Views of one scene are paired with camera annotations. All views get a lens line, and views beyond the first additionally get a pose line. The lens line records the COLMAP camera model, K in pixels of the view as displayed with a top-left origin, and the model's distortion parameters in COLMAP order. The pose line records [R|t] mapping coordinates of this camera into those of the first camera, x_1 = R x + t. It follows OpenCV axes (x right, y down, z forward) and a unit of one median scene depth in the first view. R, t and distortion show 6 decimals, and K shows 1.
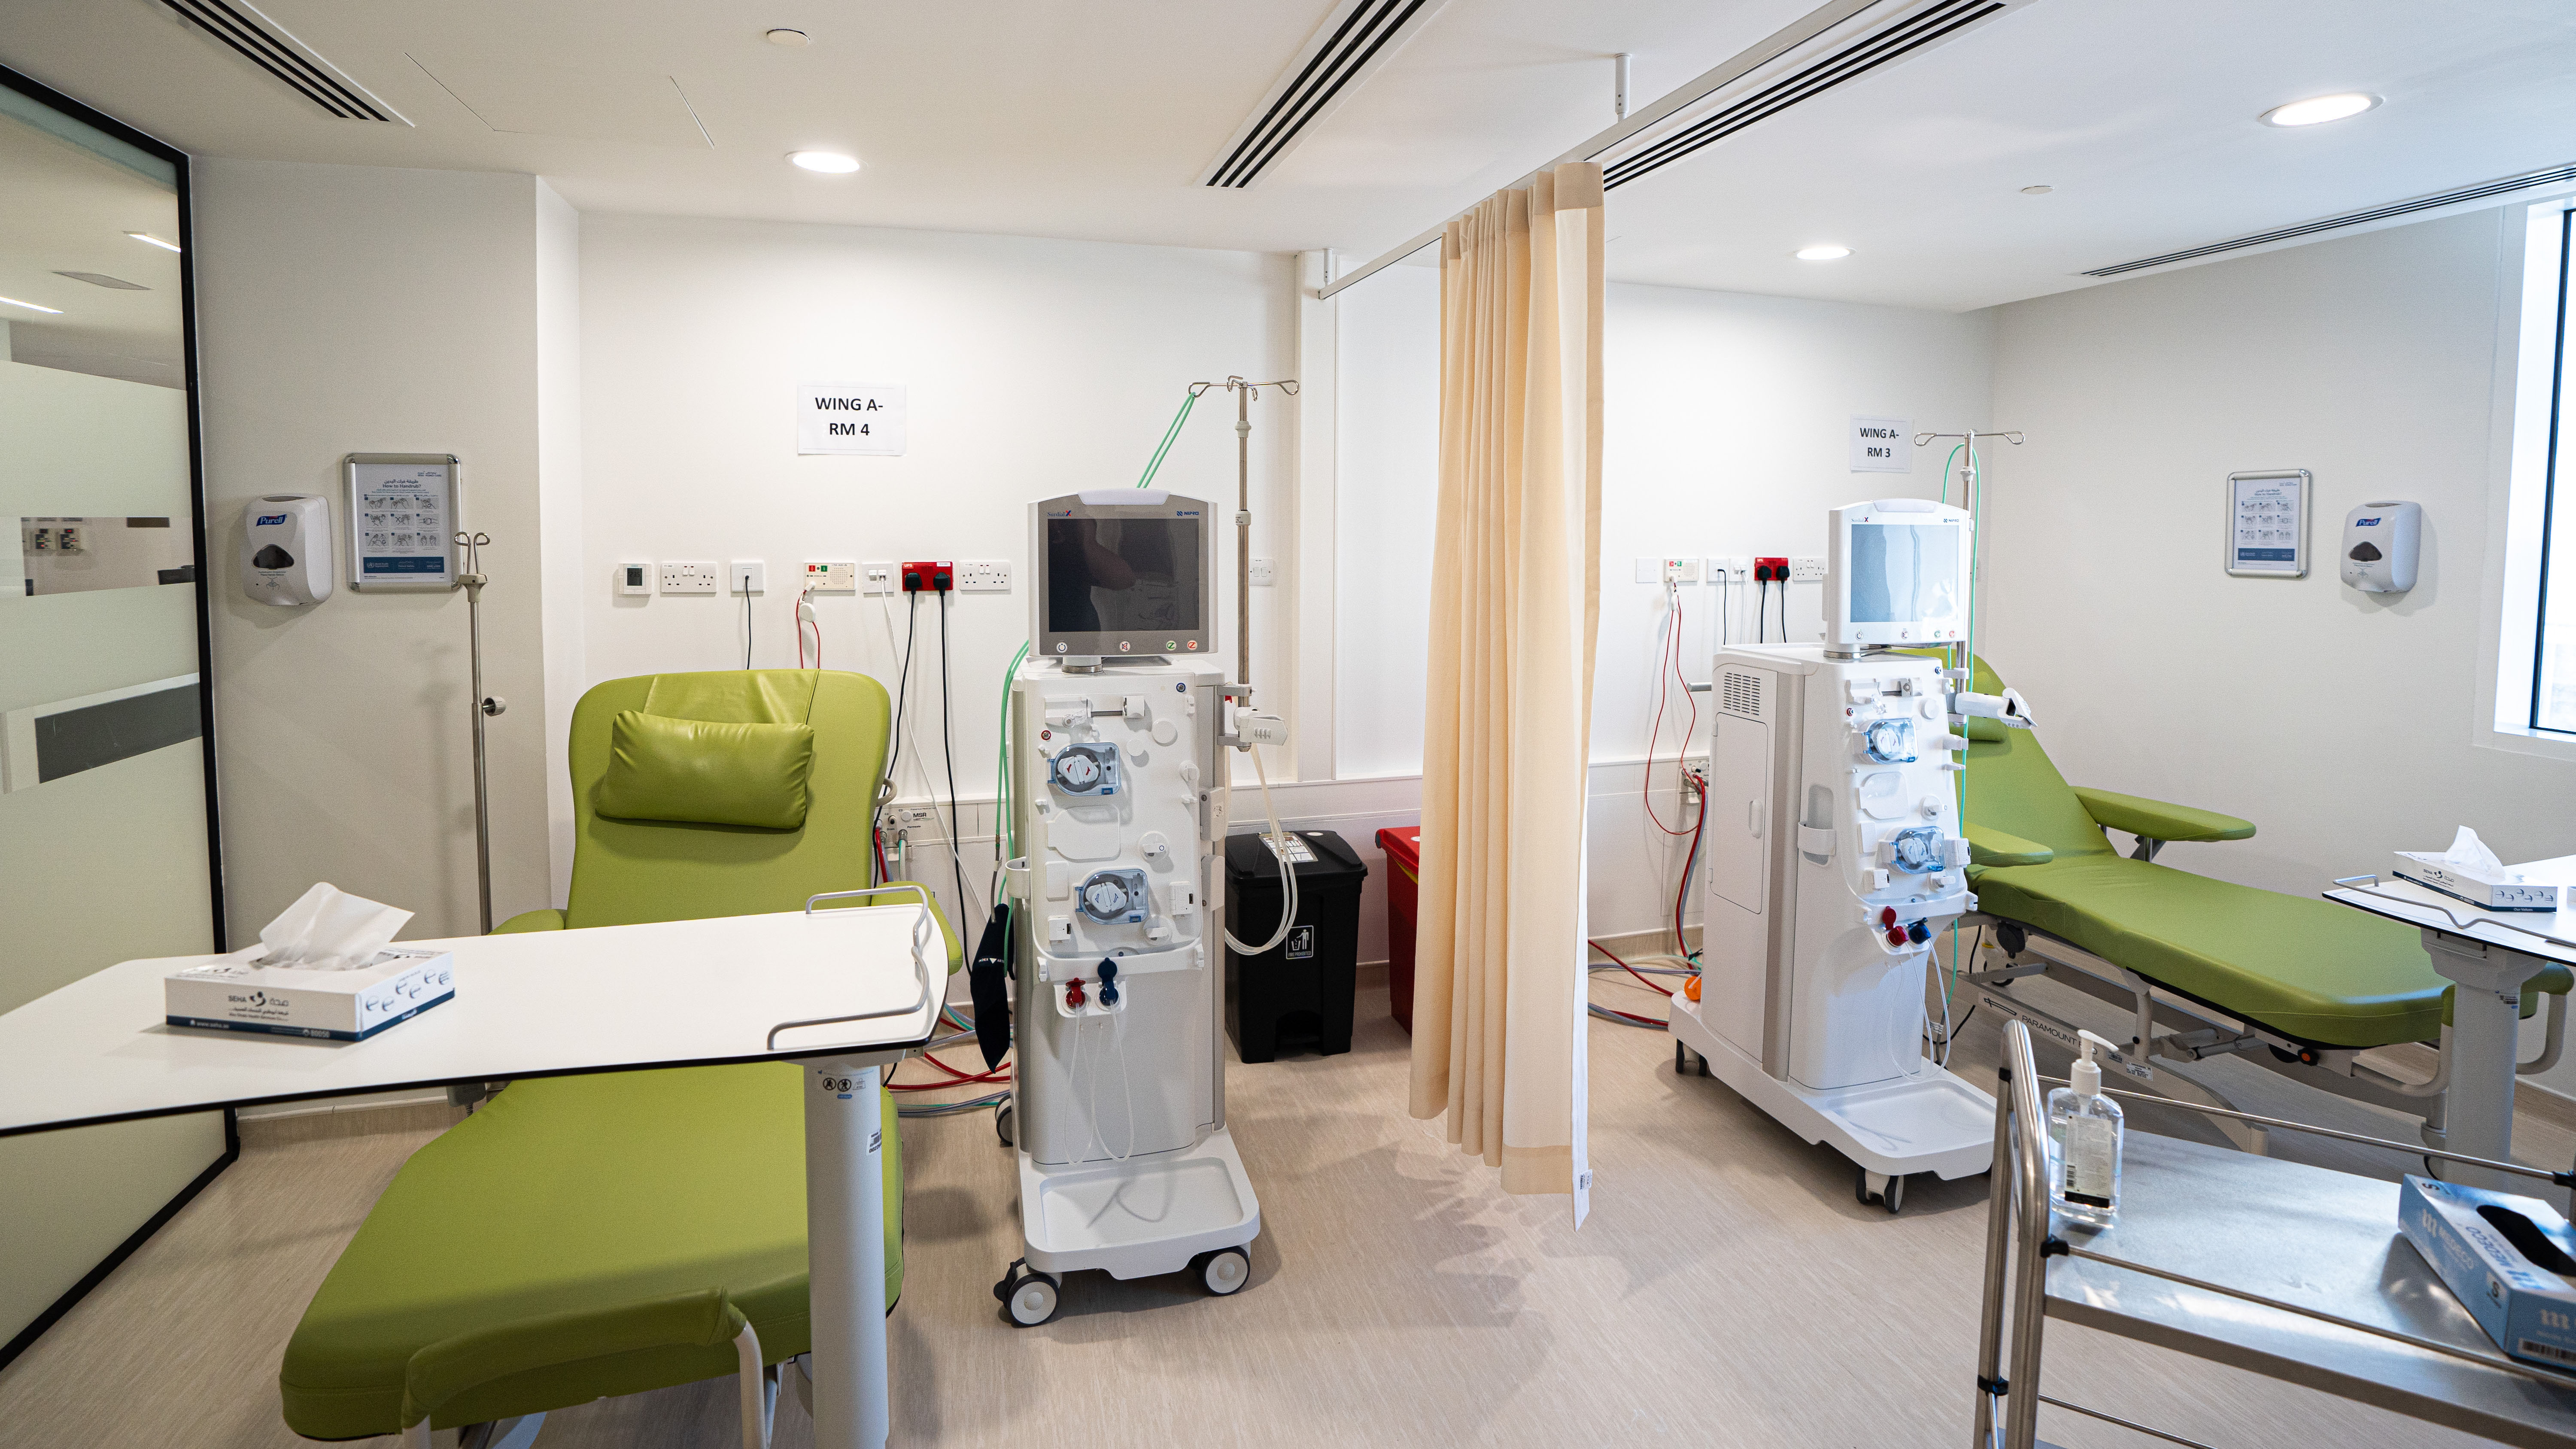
lens RADIAL K [[1169.7, 0, 1315.7], [0, 1169.7, 591.3], [0, 0, 1]] dist [-0.028063, 0.000931]
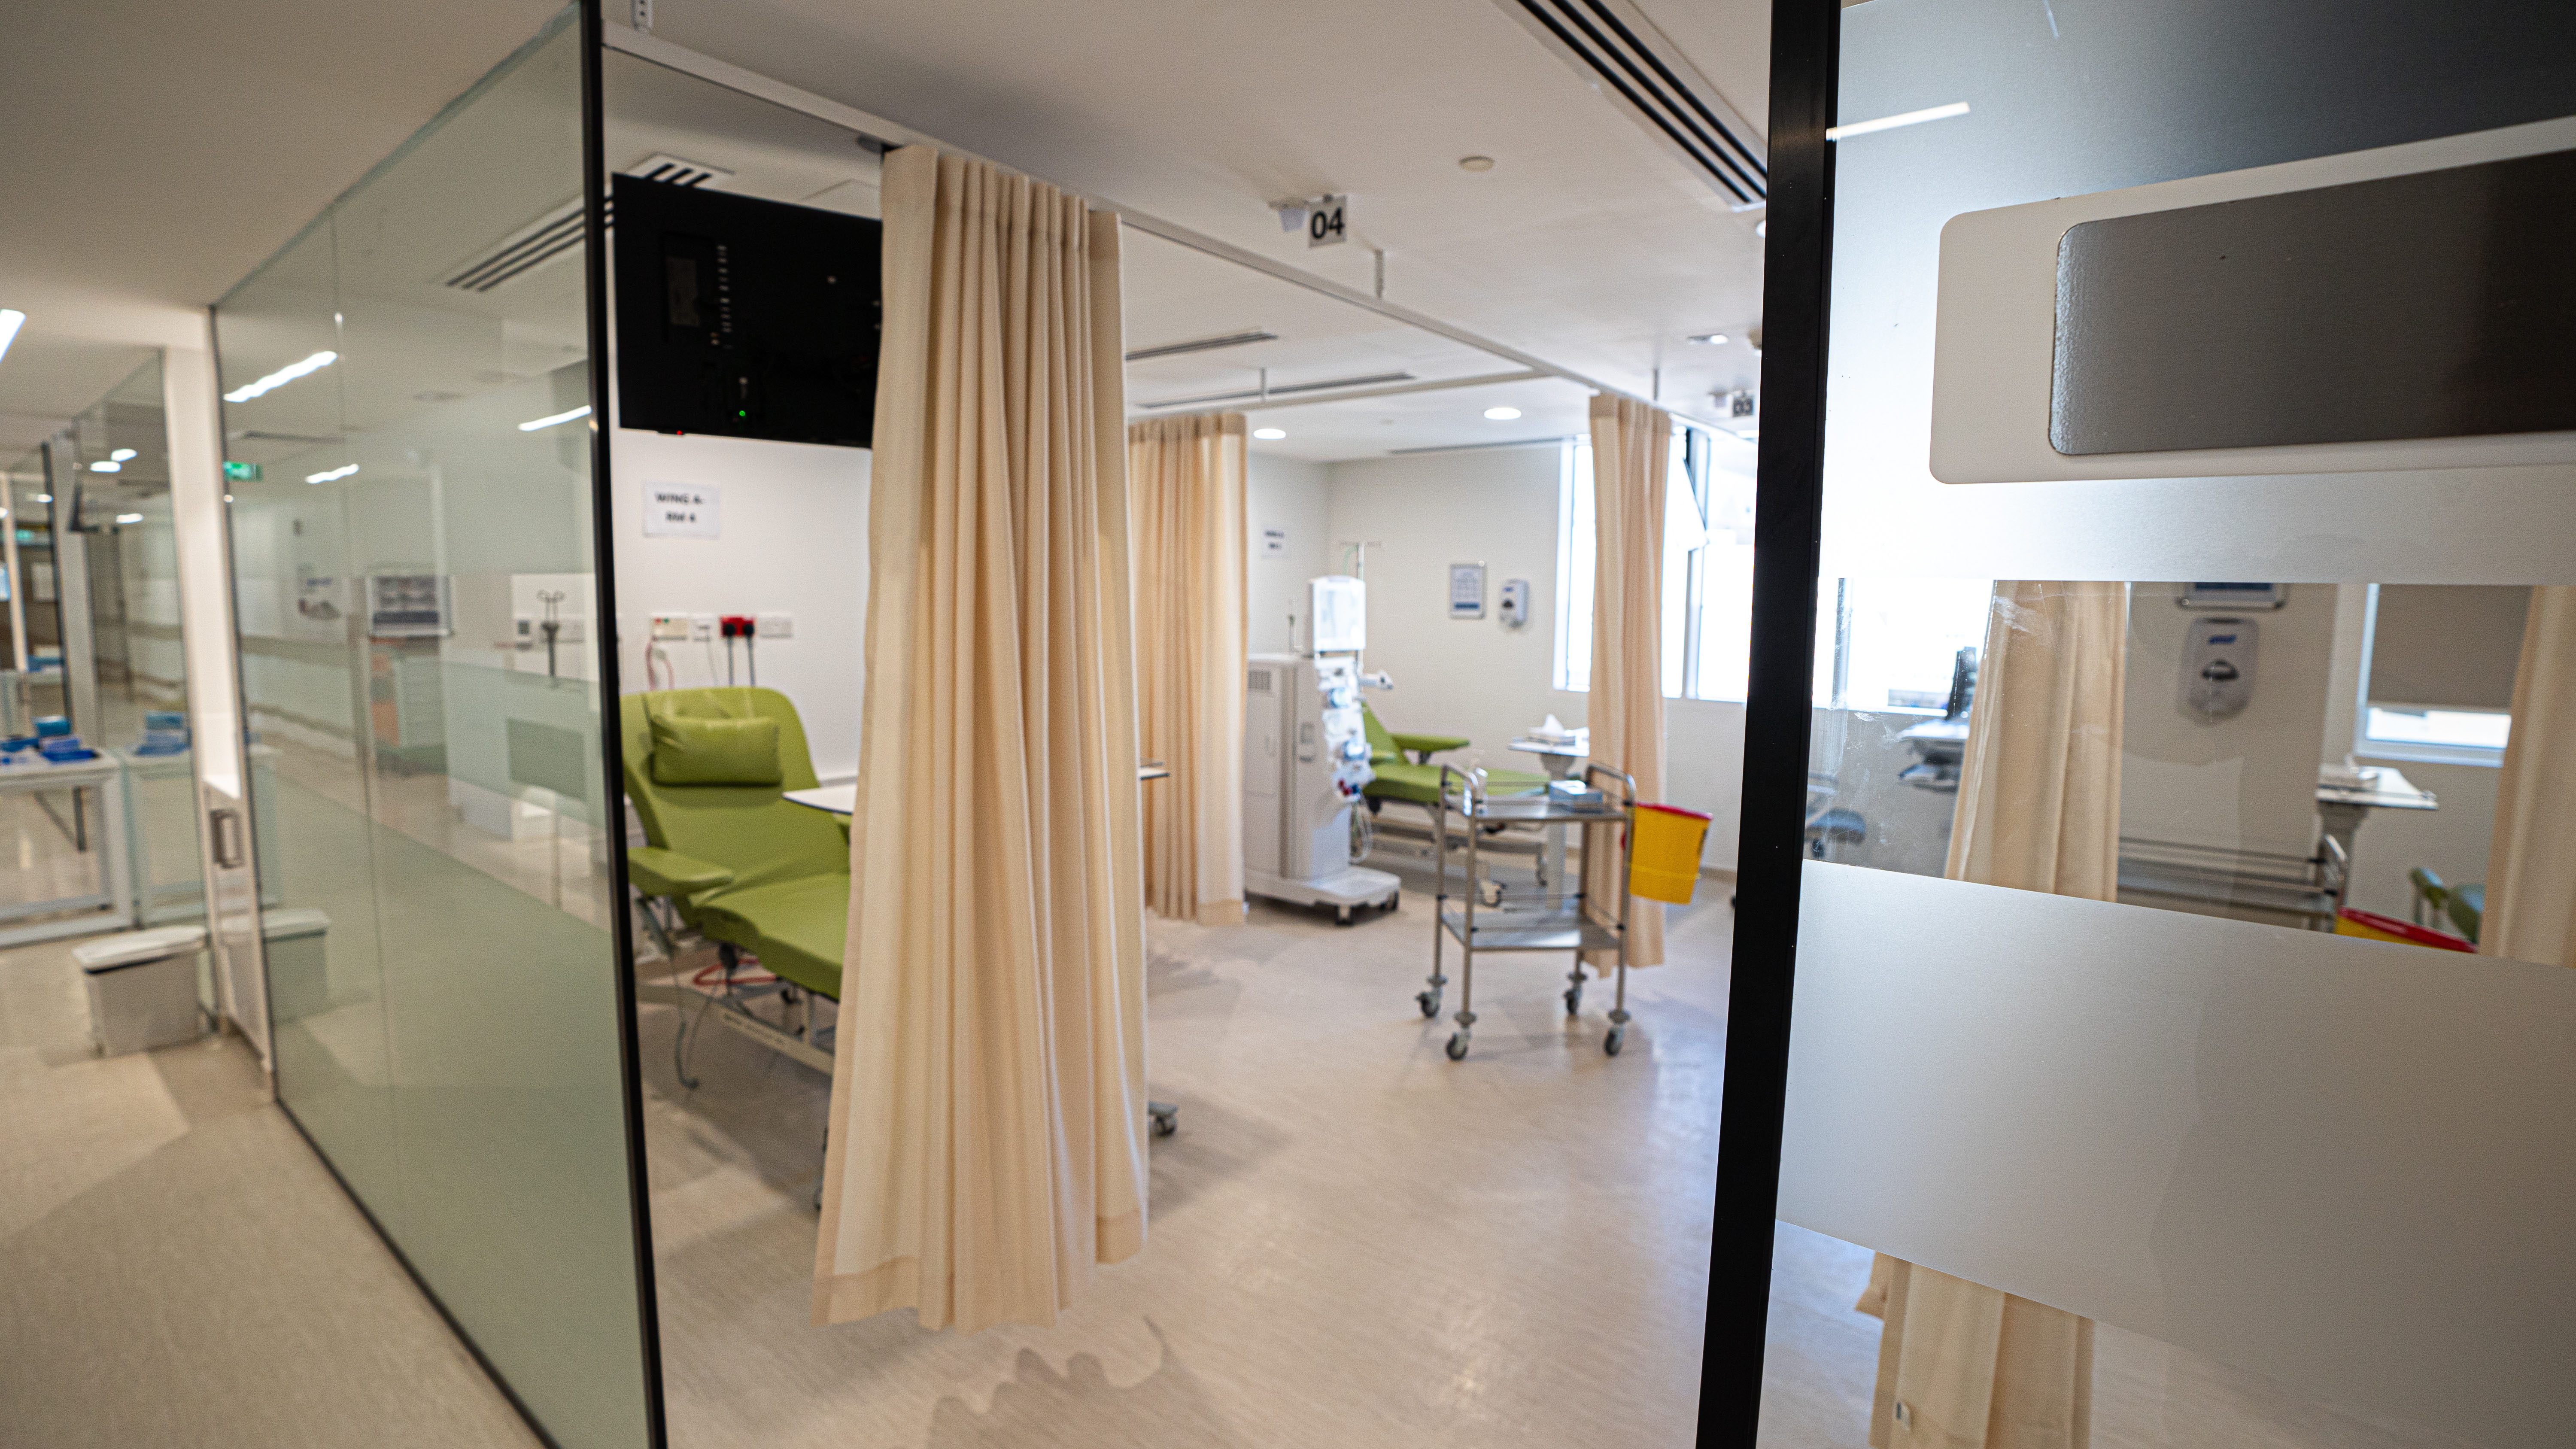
lens RADIAL K [[1169.7, 0, 1282.3], [0, 1169.7, 719.1], [0, 0, 1]] dist [-0.028063, 0.000931]
pose [[0.830087, -0.057131, 0.554700, -0.657942], [0.030106, 0.997879, 0.057723, 0.043178], [-0.556821, -0.031215, 0.830046, -0.582446]]
